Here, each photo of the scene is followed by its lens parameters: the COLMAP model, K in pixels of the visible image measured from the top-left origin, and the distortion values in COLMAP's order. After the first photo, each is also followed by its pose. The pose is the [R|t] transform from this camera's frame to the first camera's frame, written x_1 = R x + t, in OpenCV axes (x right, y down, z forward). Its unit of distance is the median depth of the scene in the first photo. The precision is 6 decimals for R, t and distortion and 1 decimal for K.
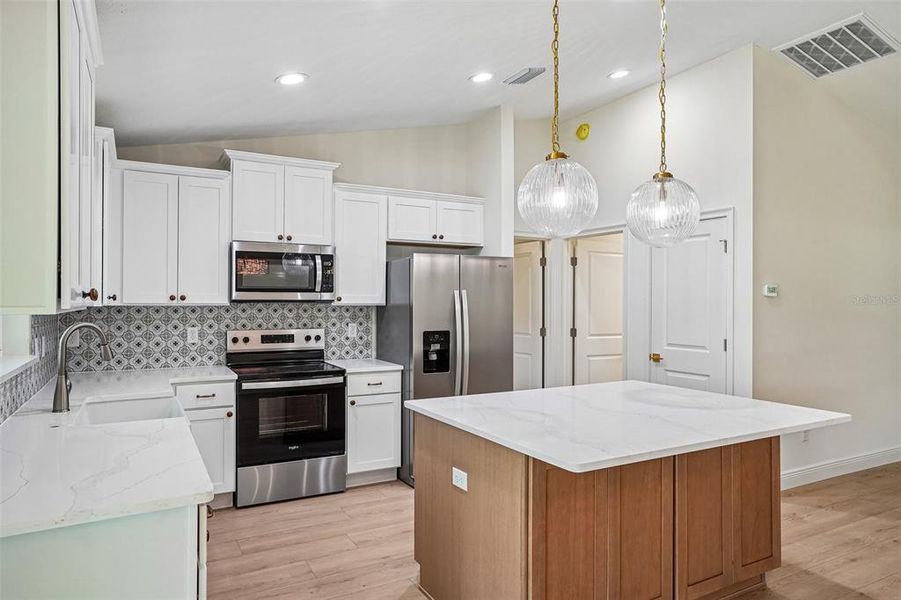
lens RADIAL K [[573.8, 0, 451.9], [0, 573.8, 291.6], [0, 0, 1]] dist [-0.037625, 0.049728]
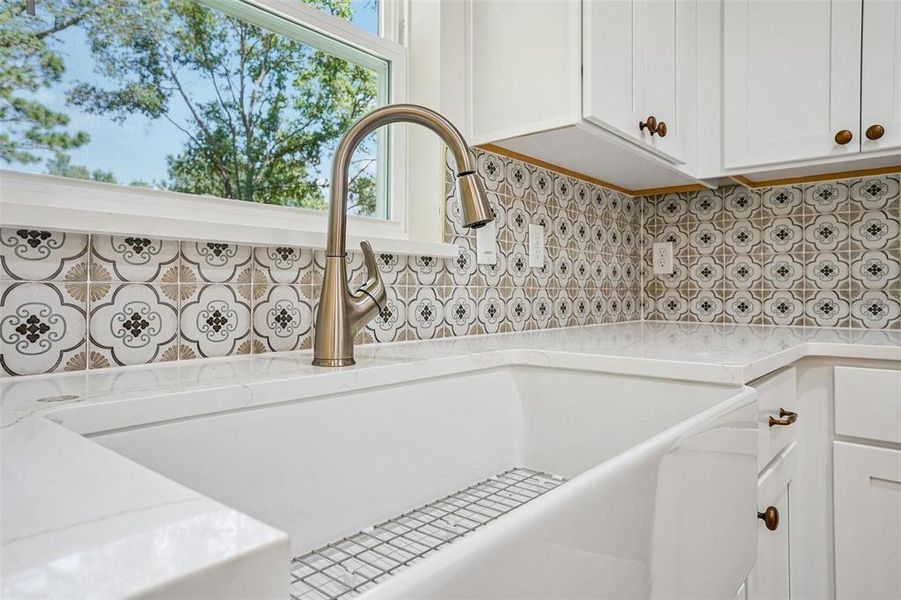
lens RADIAL K [[573.8, 0, 451.9], [0, 573.8, 291.6], [0, 0, 1]] dist [-0.037625, 0.049728]
pose [[0.350620, -0.001963, -0.936516, -0.206782], [0.014403, 0.999891, 0.003296, 0.100267], [0.936407, -0.014644, 0.350610, 0.569692]]
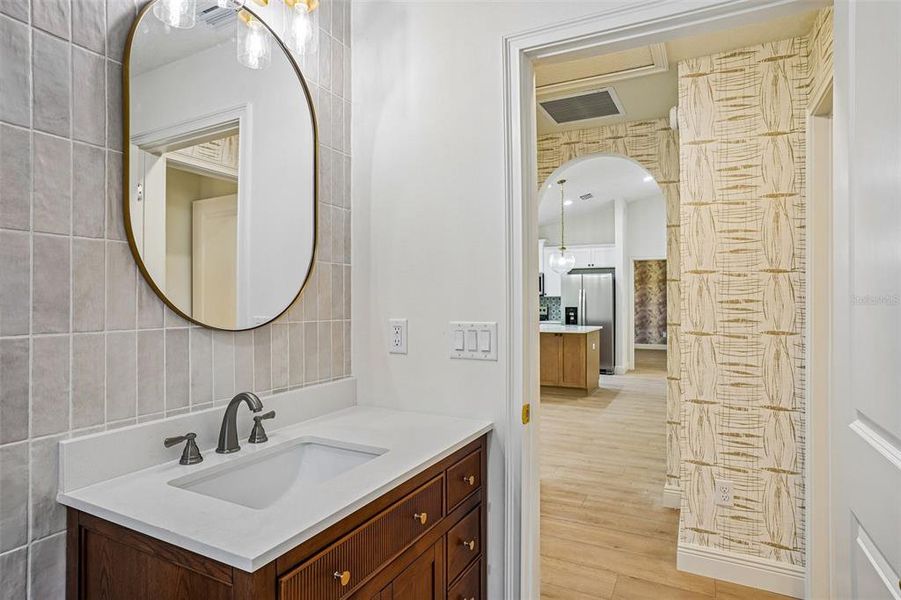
lens RADIAL K [[455.0, 0, 449.1], [0, 455.0, 295.6], [0, 0, 1]] dist [-0.085814, 0.048662]
pose [[0.534116, -0.015952, -0.845261, 1.309172], [0.015044, 0.999843, -0.009364, 0.032468], [0.845277, -0.007715, 0.534272, -0.424864]]
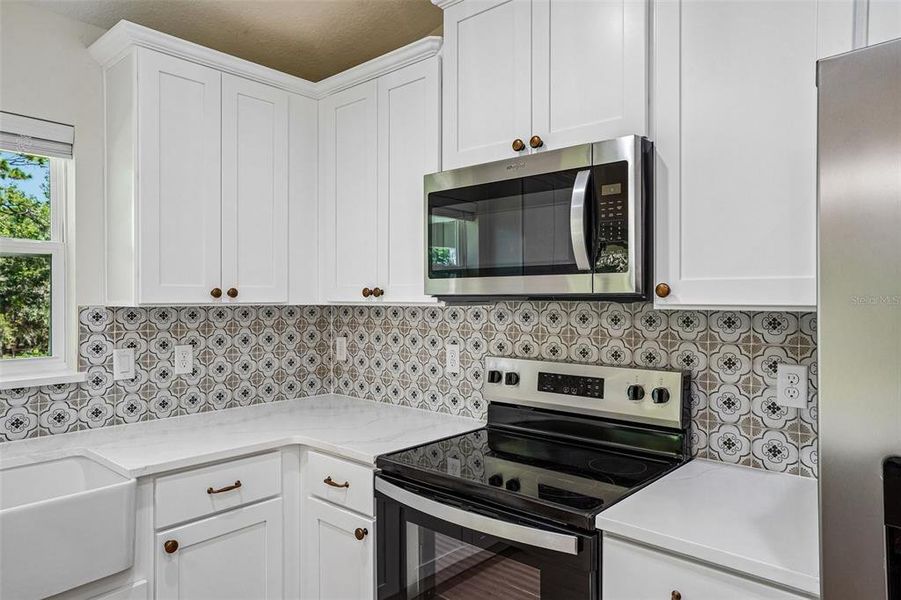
lens RADIAL K [[584.0, 0, 450.5], [0, 584.0, 300.0], [0, 0, 1]] dist [-0.001282, 0.003199]
pose [[0.331831, 0.000973, -0.943338, 0.088132], [0.017901, 0.999813, 0.007328, 0.014239], [0.943169, -0.019319, 0.331751, 0.813085]]
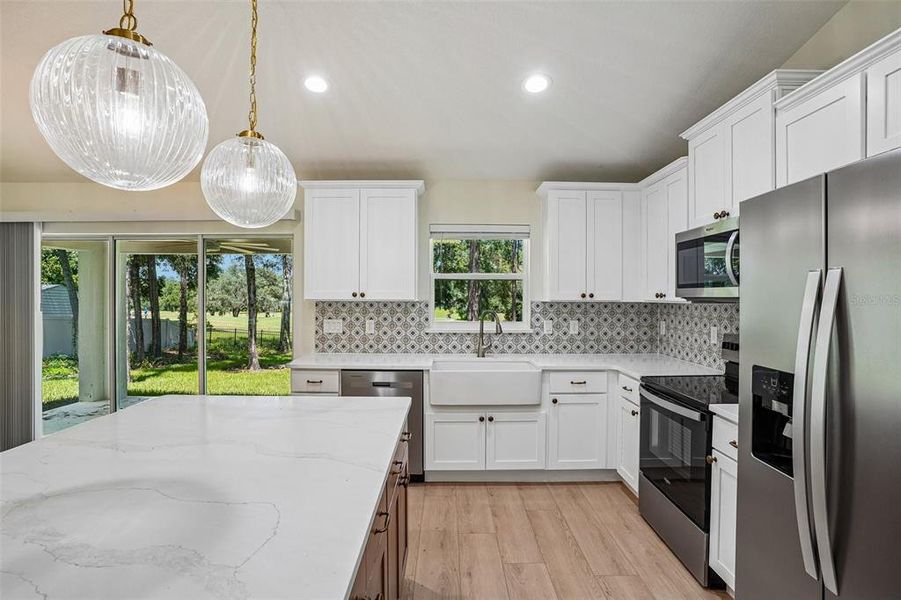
lens RADIAL K [[438.9, 0, 450.5], [0, 438.9, 300.0], [0, 0, 1]] dist [-0.057853, 0.000587]
pose [[-0.480323, 0.002780, -0.877087, 0.374218], [0.010608, 0.999940, -0.002640, 0.015783], [0.877028, -0.010572, -0.480324, 0.965415]]
